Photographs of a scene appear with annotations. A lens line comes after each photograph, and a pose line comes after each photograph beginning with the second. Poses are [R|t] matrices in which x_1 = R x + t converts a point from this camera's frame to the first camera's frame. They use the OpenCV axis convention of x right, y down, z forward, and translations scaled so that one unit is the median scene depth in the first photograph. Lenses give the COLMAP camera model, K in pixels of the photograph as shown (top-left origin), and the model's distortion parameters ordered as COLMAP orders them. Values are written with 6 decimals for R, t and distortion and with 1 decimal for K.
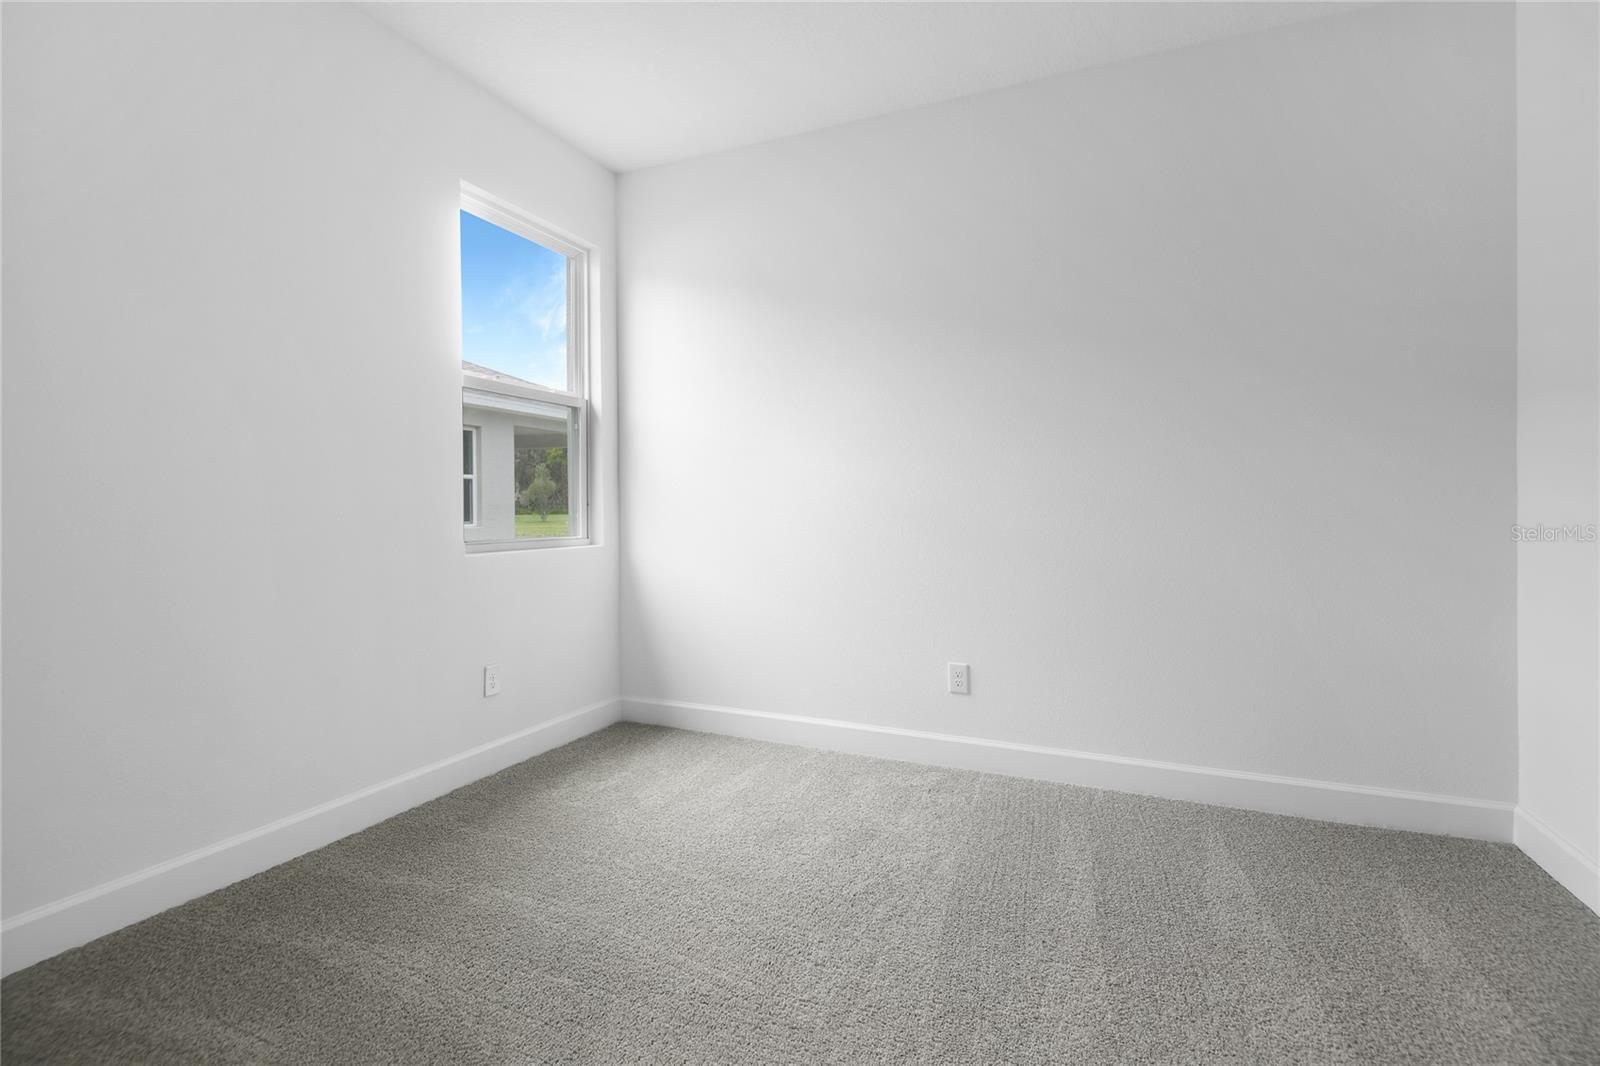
lens RADIAL K [[820.8, 0, 799.8], [0, 820.8, 529.8], [0, 0, 1]] dist [-0.032860, -0.001494]
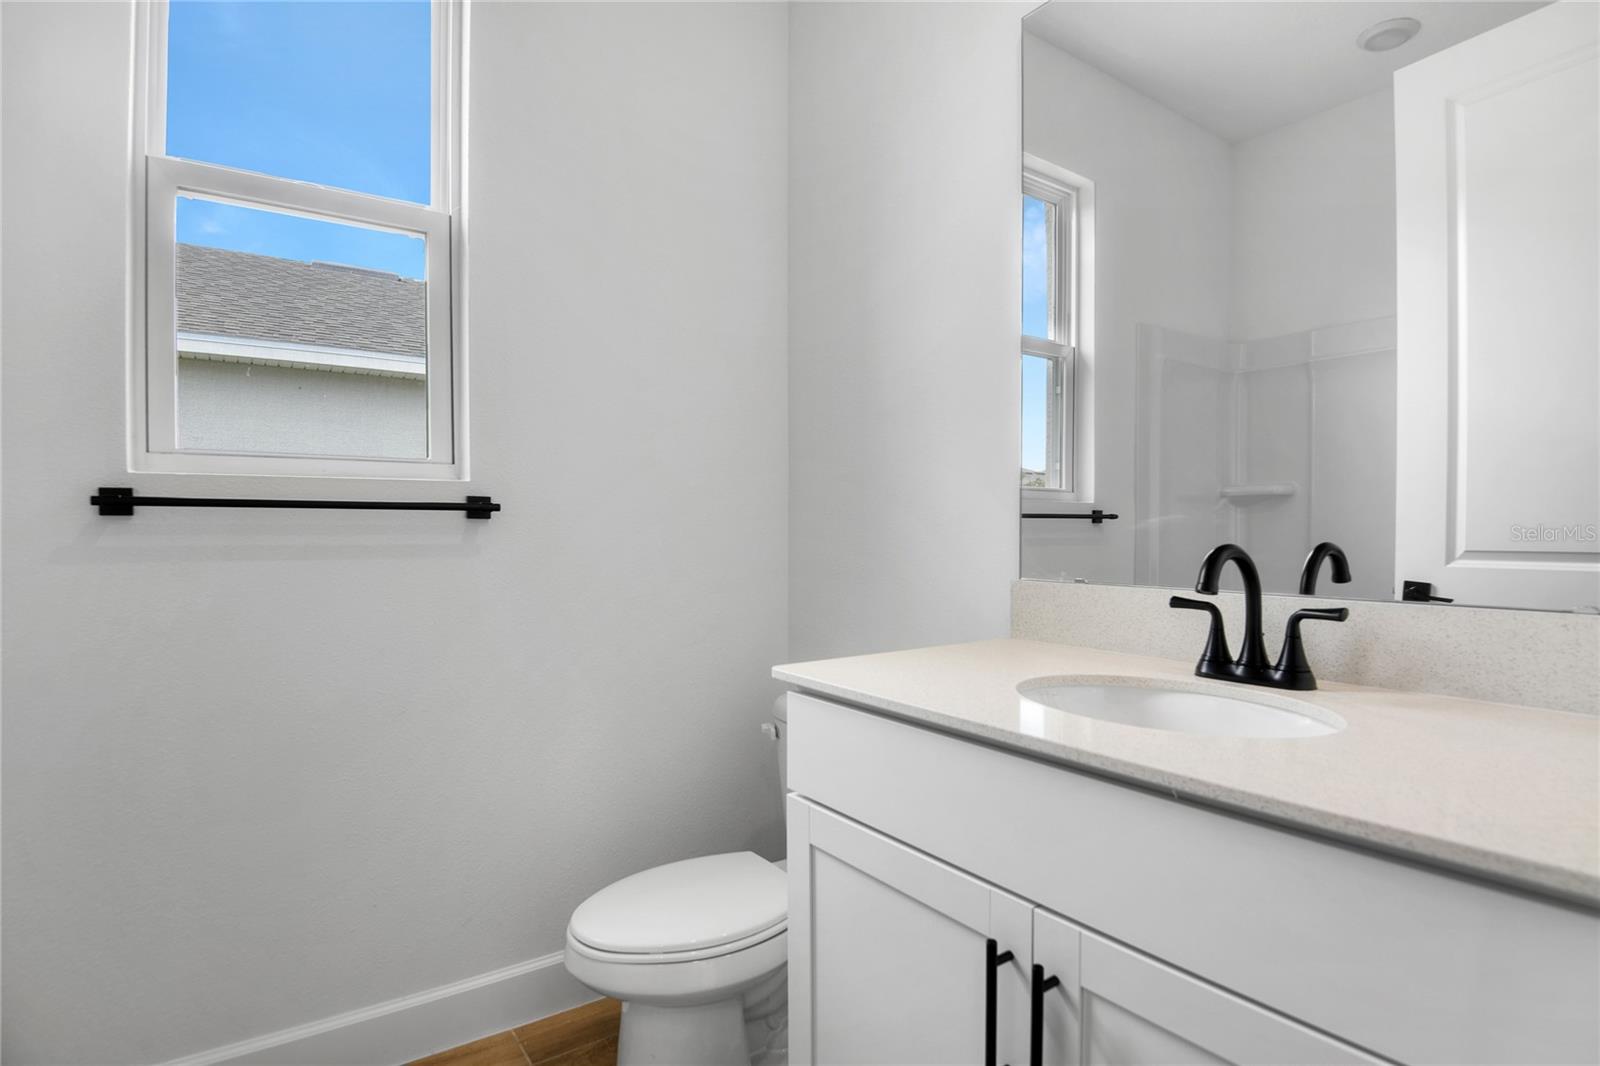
lens RADIAL K [[820.8, 0, 800.1], [0, 820.8, 531.2], [0, 0, 1]] dist [-0.032860, -0.001494]
pose [[0.836622, 0.011906, -0.547651, -0.067271], [-0.009669, 0.999929, 0.006968, -0.001121], [0.547696, -0.000535, 0.836678, 0.269203]]
